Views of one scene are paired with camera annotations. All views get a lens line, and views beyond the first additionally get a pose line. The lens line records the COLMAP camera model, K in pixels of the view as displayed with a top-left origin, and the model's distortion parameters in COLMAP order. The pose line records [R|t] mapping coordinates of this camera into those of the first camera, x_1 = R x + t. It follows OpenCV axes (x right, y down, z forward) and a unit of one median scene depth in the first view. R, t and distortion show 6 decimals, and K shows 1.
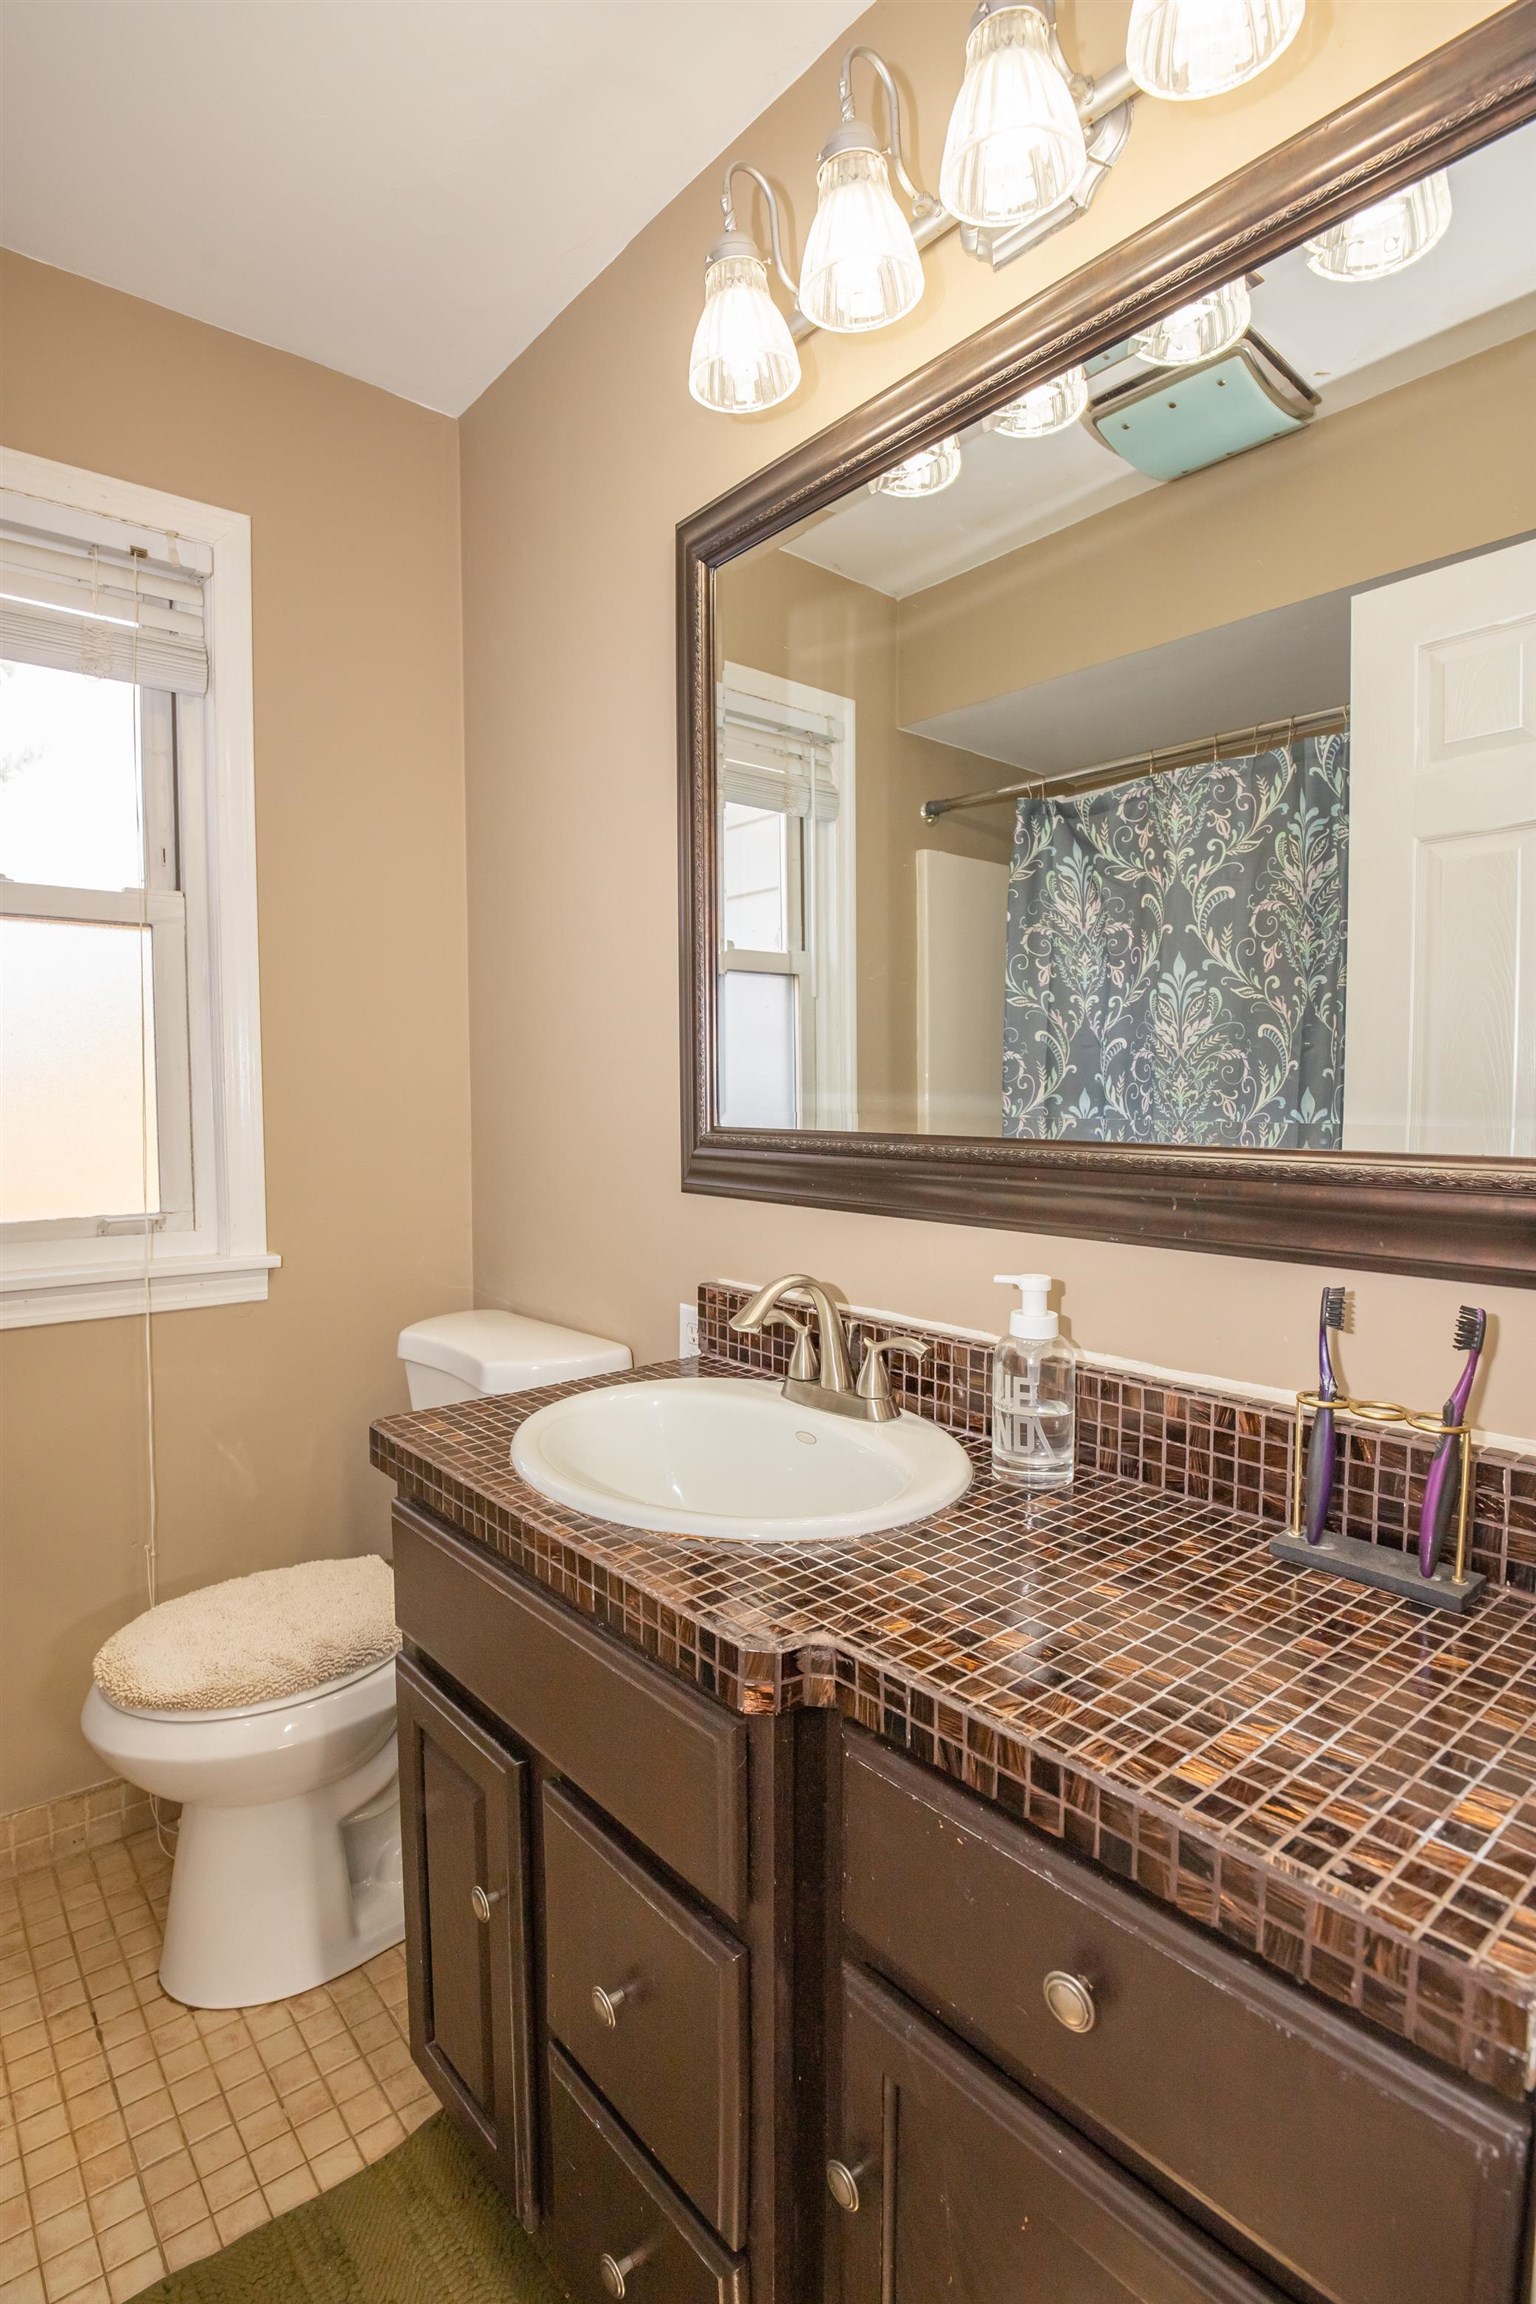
lens RADIAL K [[1119.7, 0, 770.6], [0, 1119.7, 1153.0], [0, 0, 1]] dist [-0.024383, -0.002000]
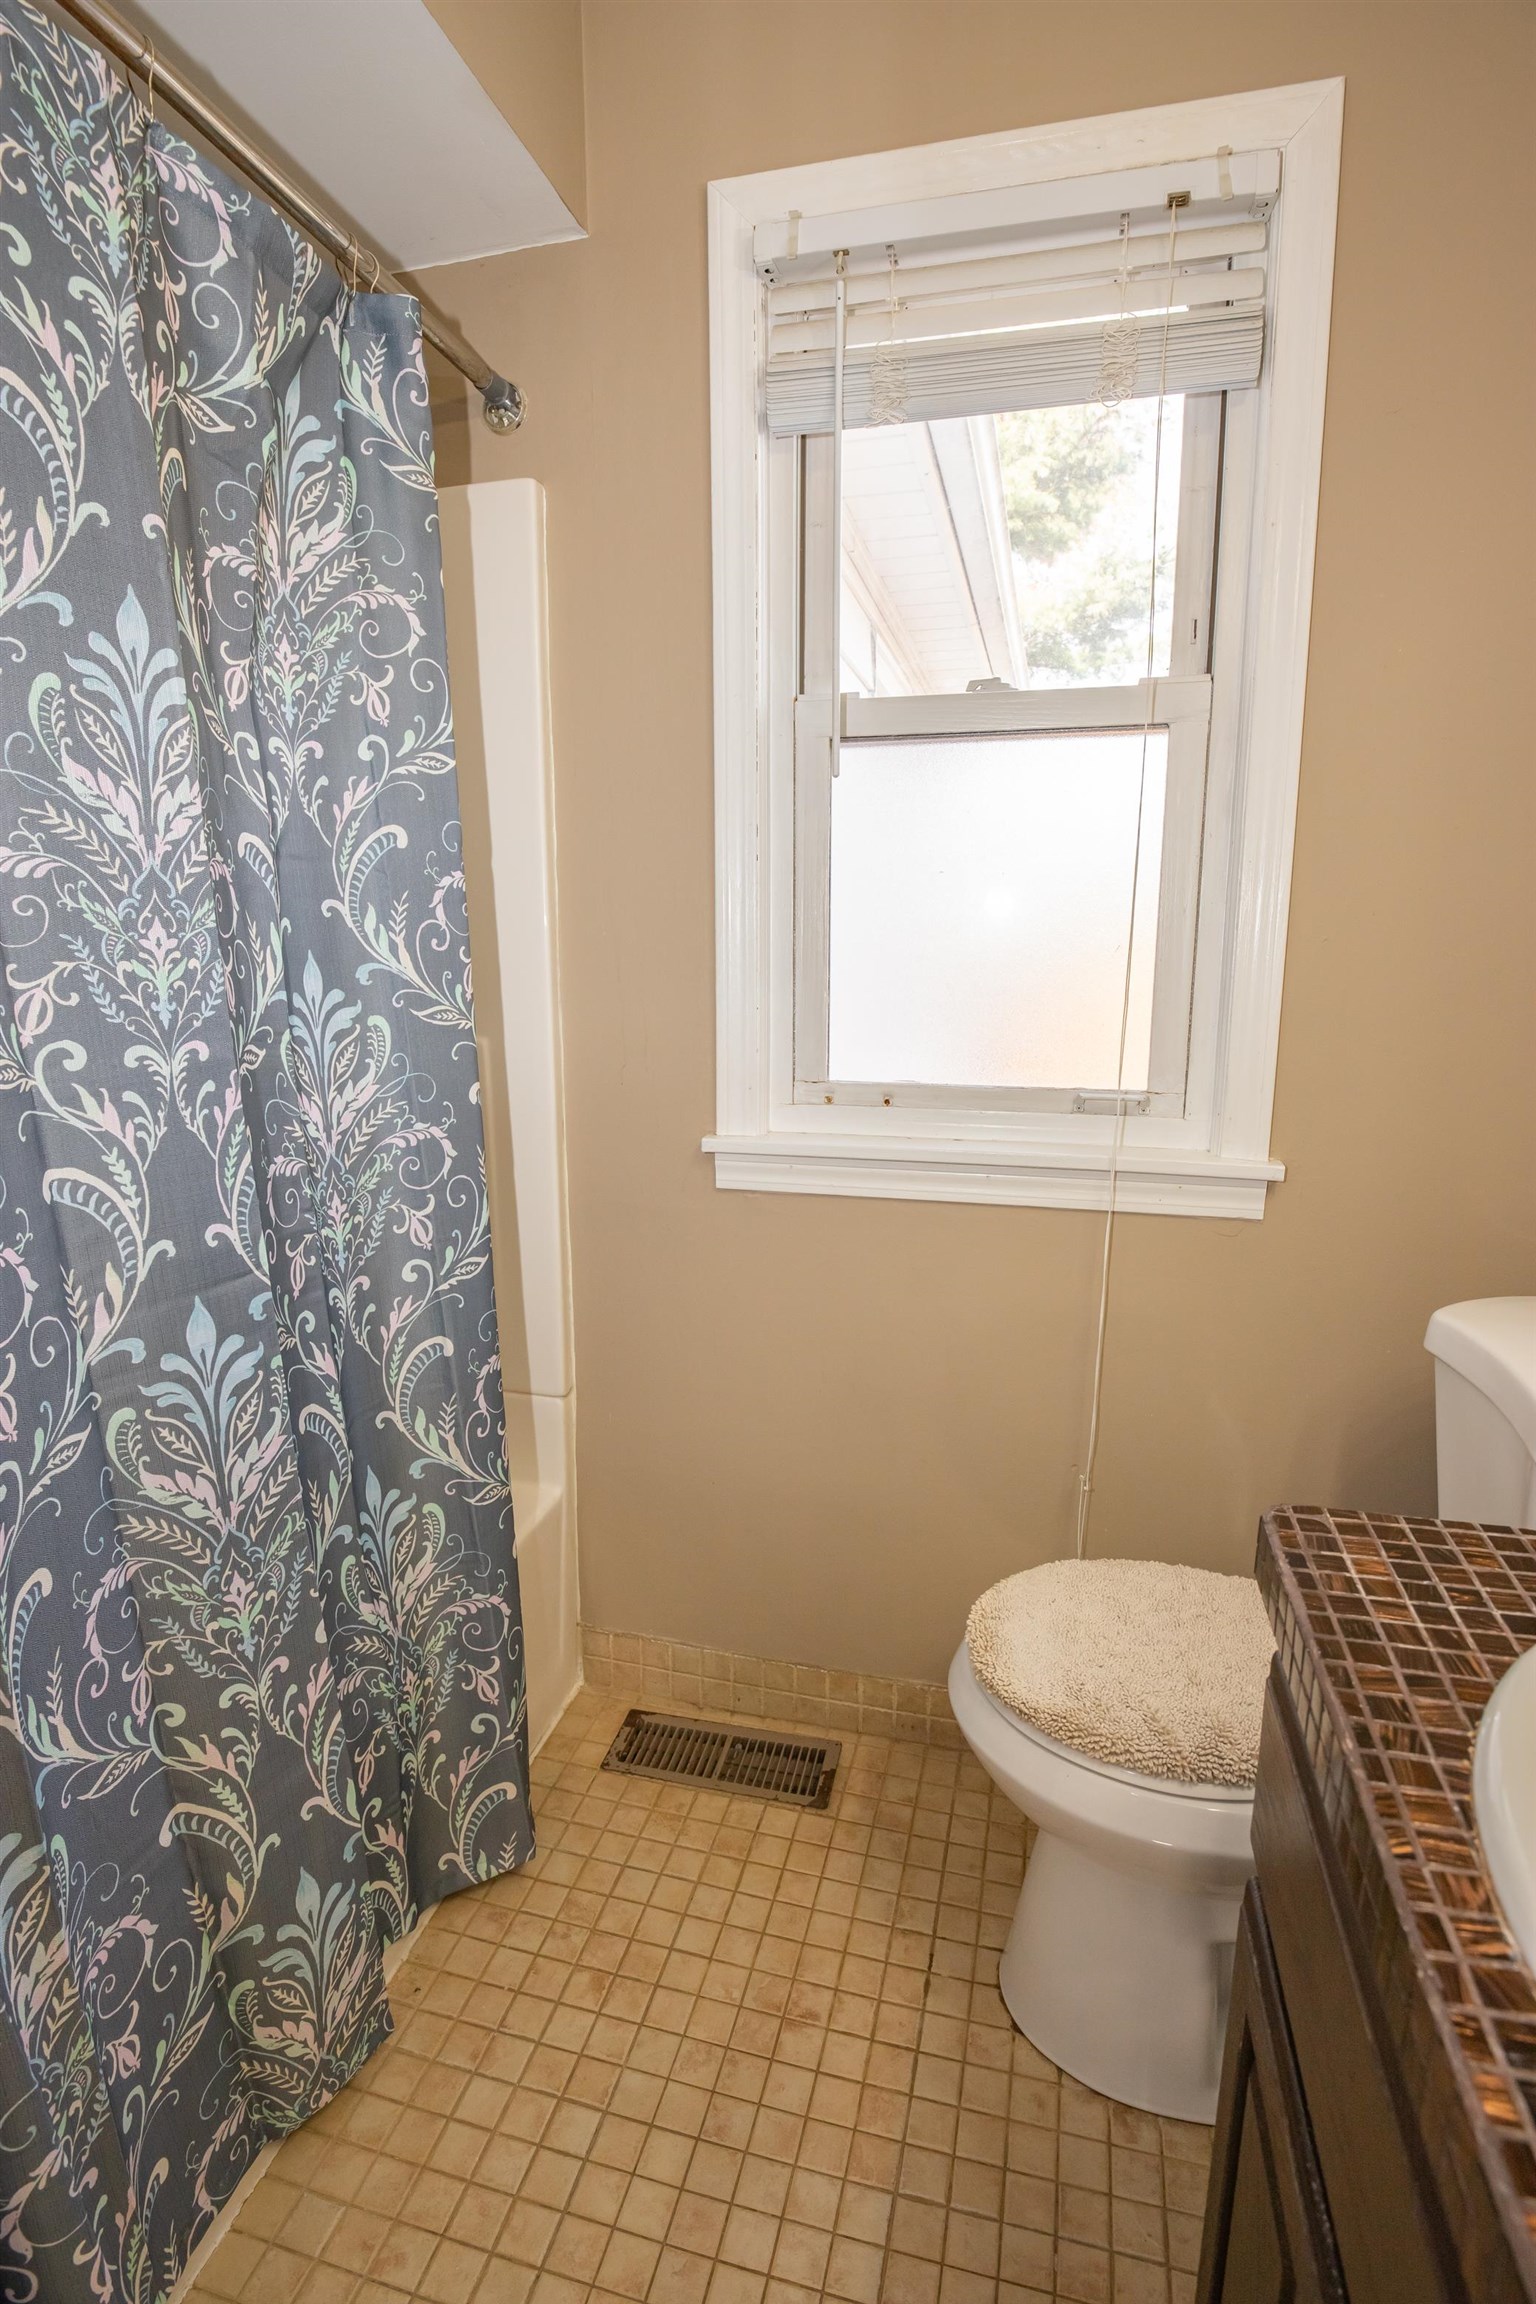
lens RADIAL K [[1119.7, 0, 759.3], [0, 1119.7, 1151.0], [0, 0, 1]] dist [-0.024383, -0.002000]
pose [[0.563664, 0.156599, -0.811024, -0.039491], [-0.040580, 0.985928, 0.162168, -0.025512], [0.825007, -0.058496, 0.562087, 0.315858]]
